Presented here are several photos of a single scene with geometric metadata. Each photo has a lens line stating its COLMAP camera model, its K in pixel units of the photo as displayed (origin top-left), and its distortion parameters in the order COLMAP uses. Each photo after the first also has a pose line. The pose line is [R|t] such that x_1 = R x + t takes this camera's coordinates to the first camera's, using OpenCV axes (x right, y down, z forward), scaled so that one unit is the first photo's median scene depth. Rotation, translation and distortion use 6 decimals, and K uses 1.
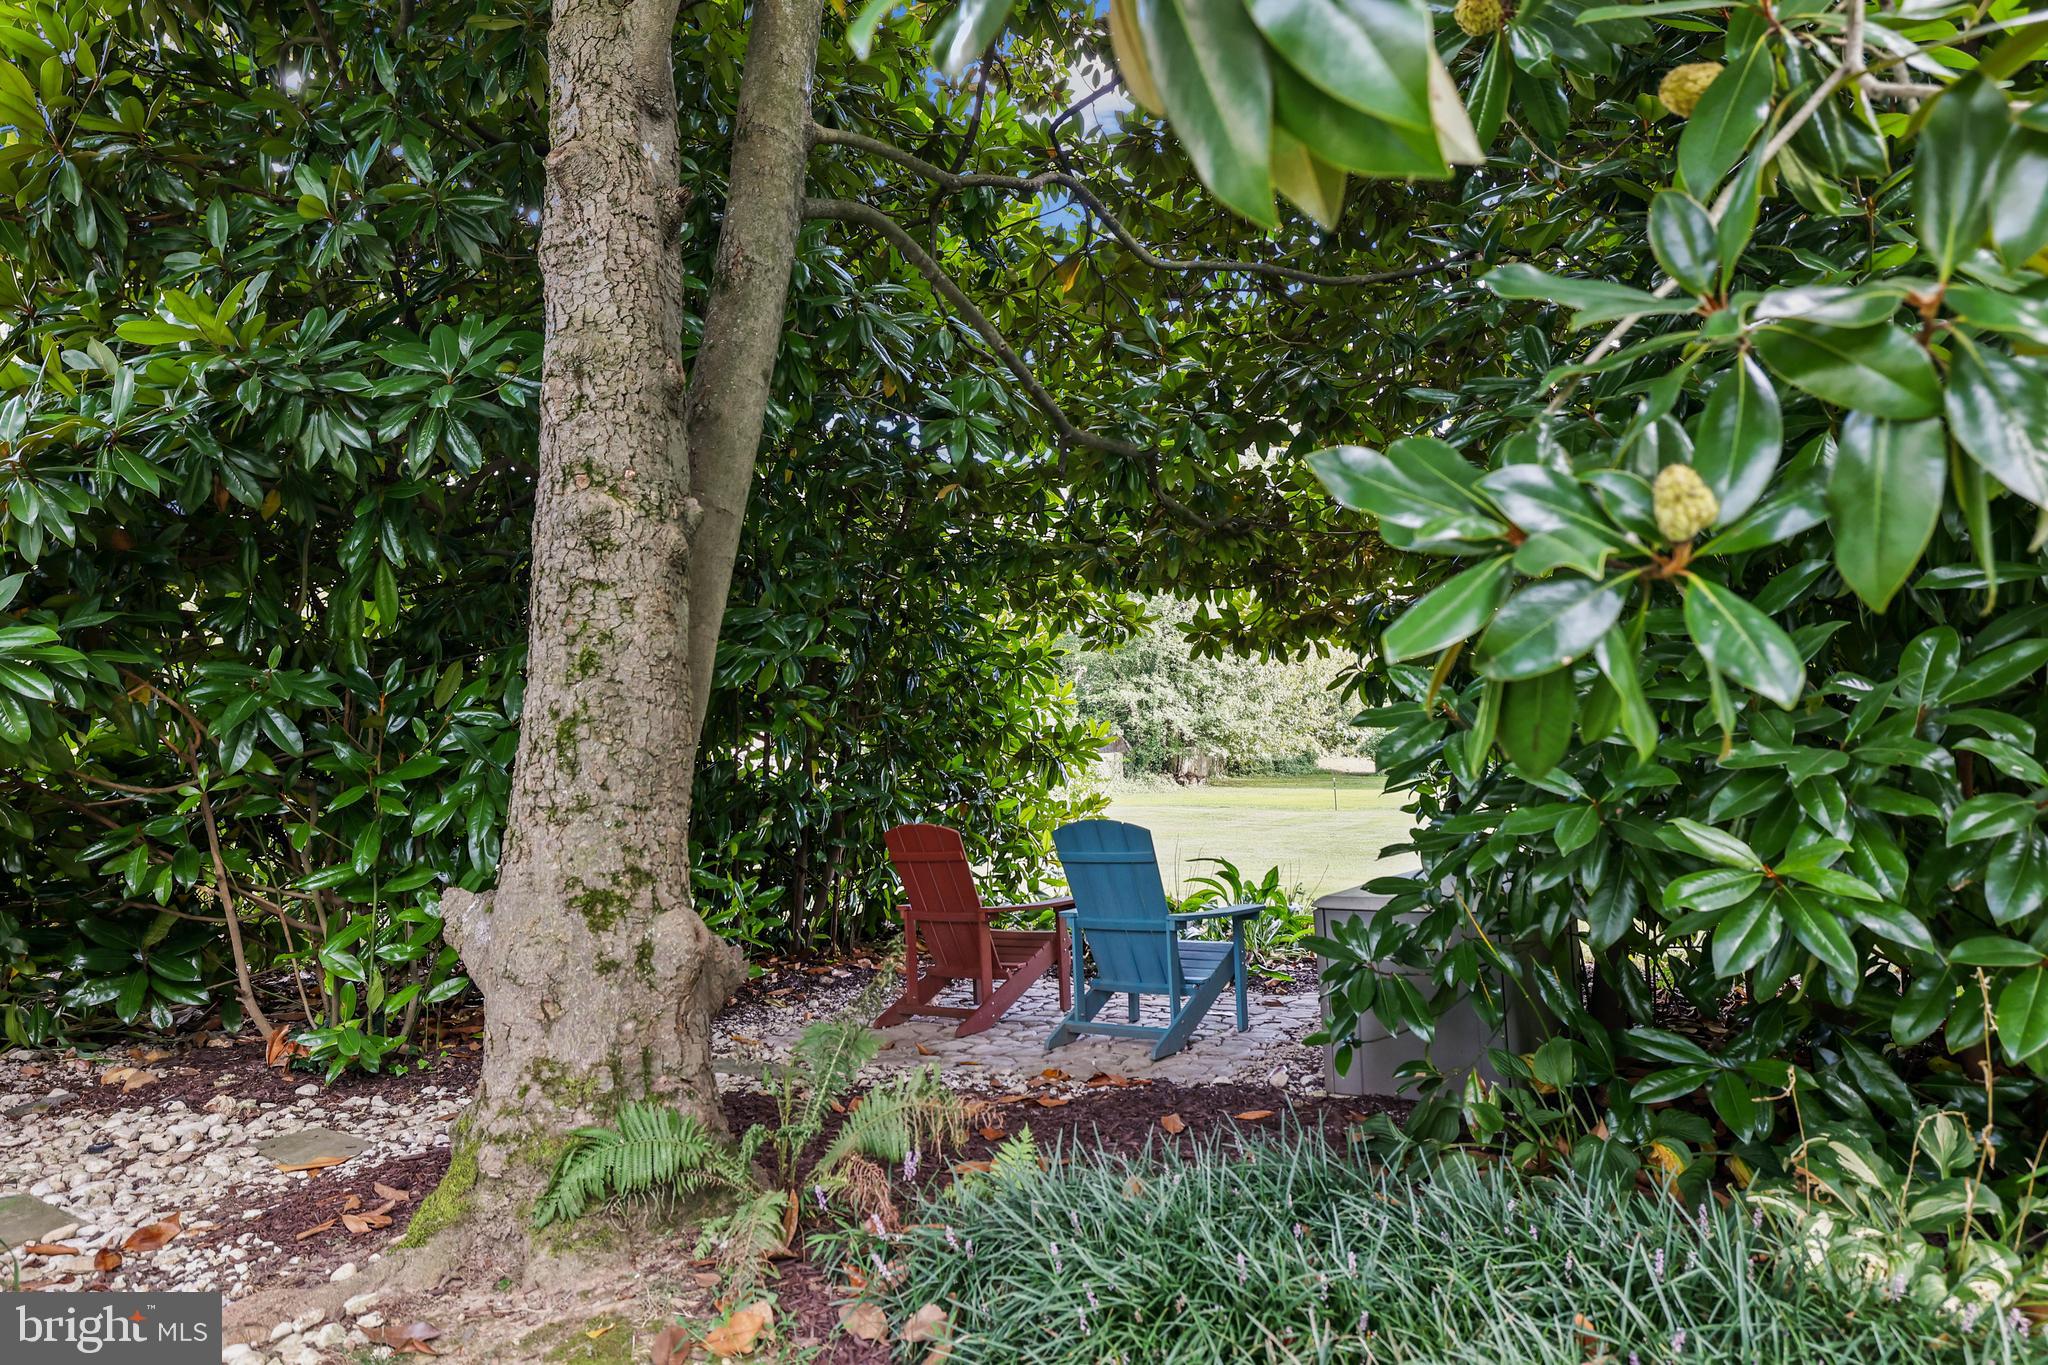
lens RADIAL K [[1291.8, 0, 1024.0], [0, 1291.8, 682.5], [0, 0, 1]] dist [-0.001674, -0.000087]
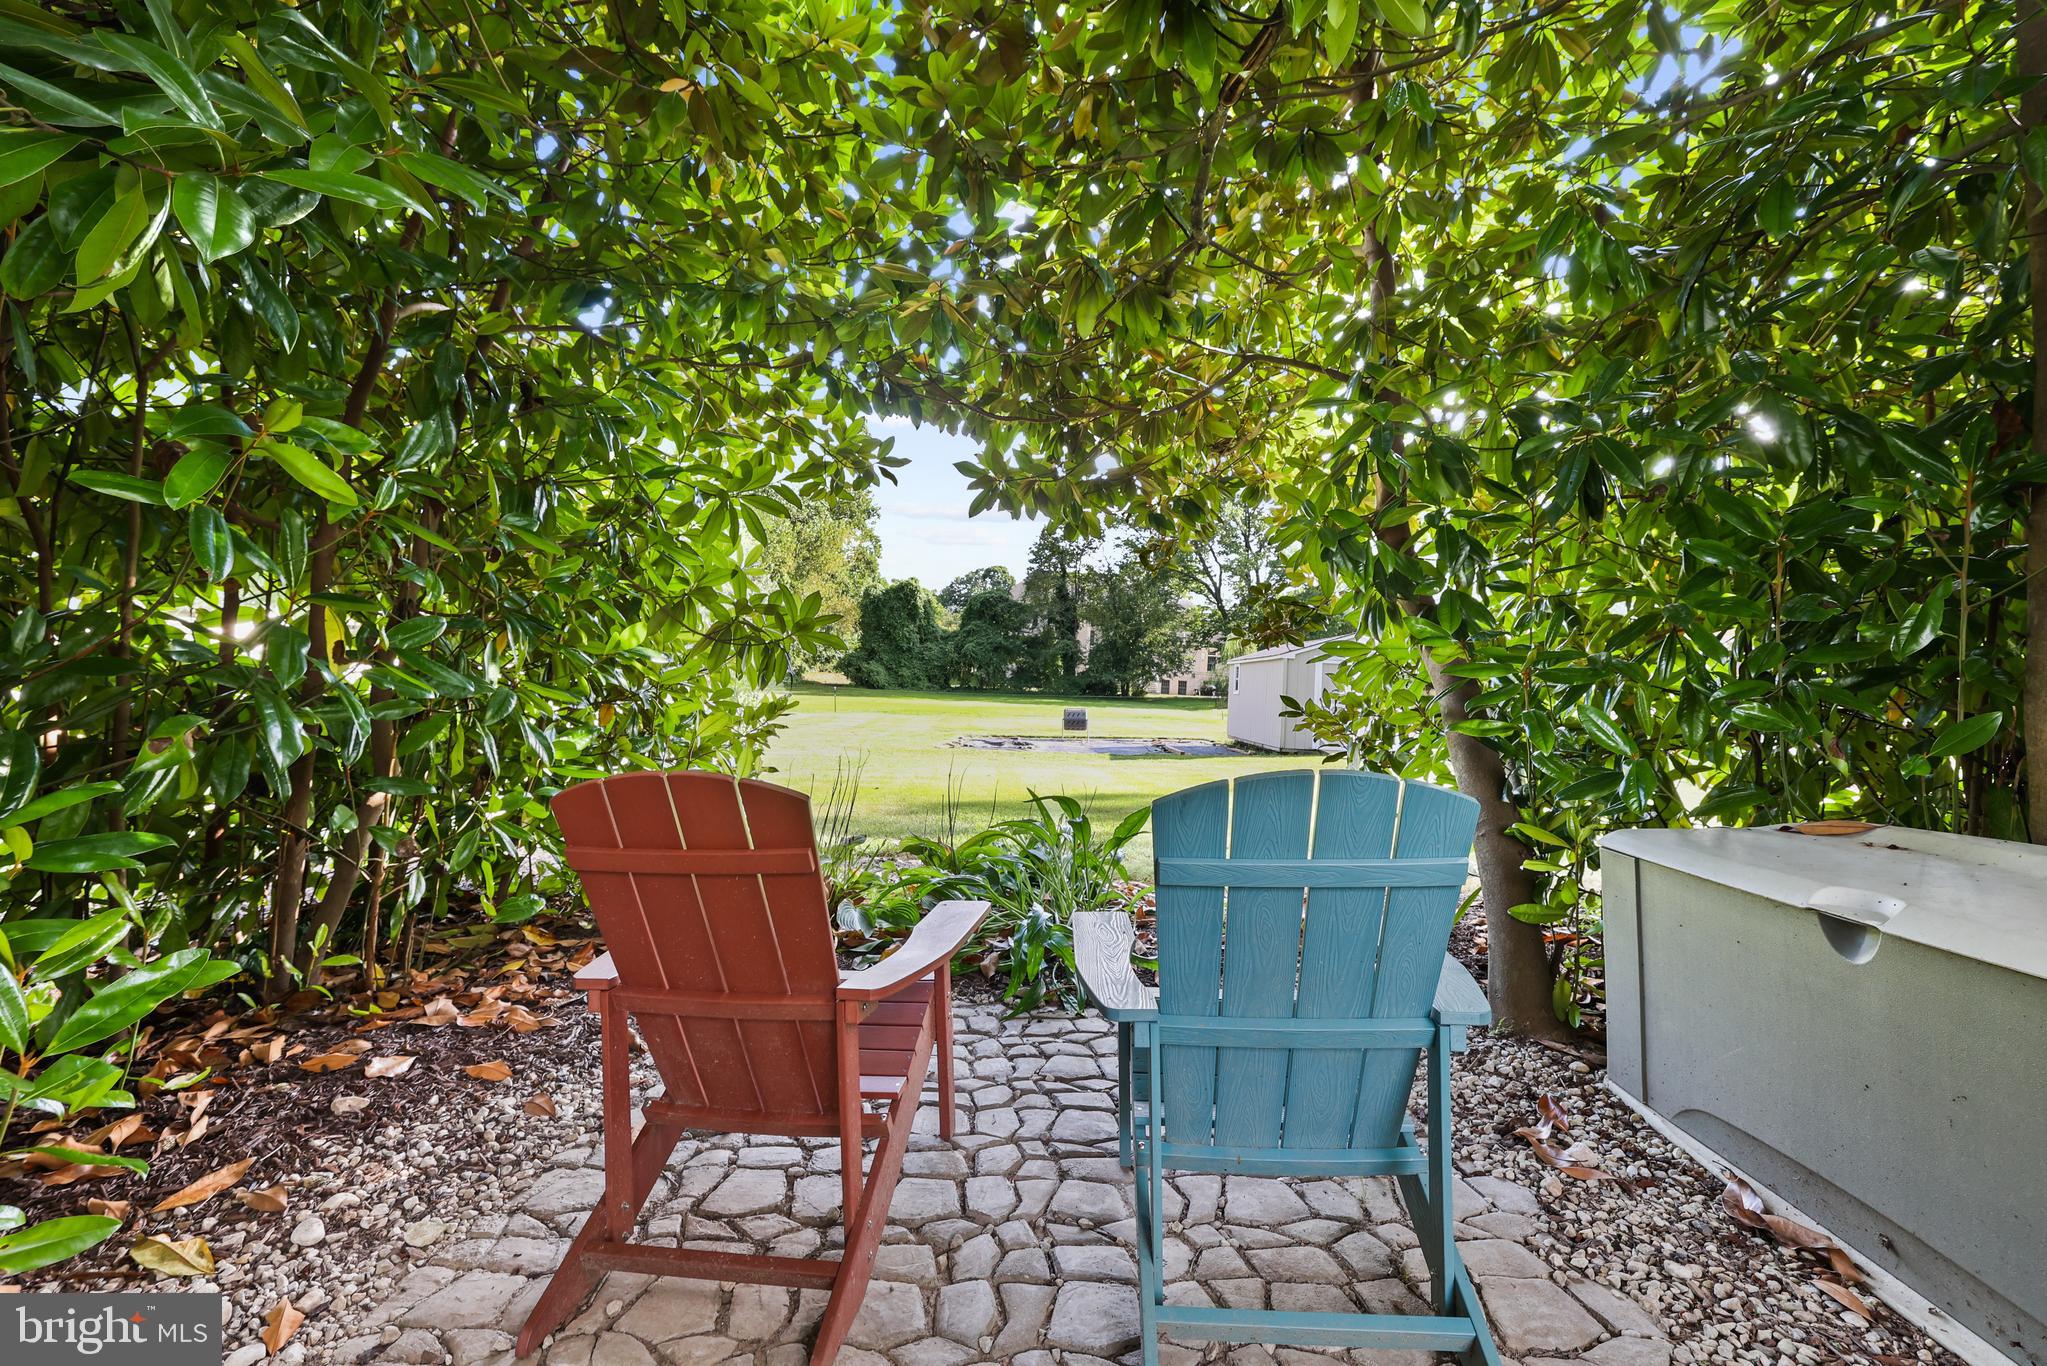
lens RADIAL K [[943.6, 0, 1023.5], [0, 943.6, 683.0], [0, 0, 1]] dist [0.002309, 0.000371]
pose [[0.894828, 0.029892, 0.445408, -0.084371], [-0.060807, 0.996618, 0.055277, 0.048502], [-0.442249, -0.076548, 0.893620, 0.549305]]
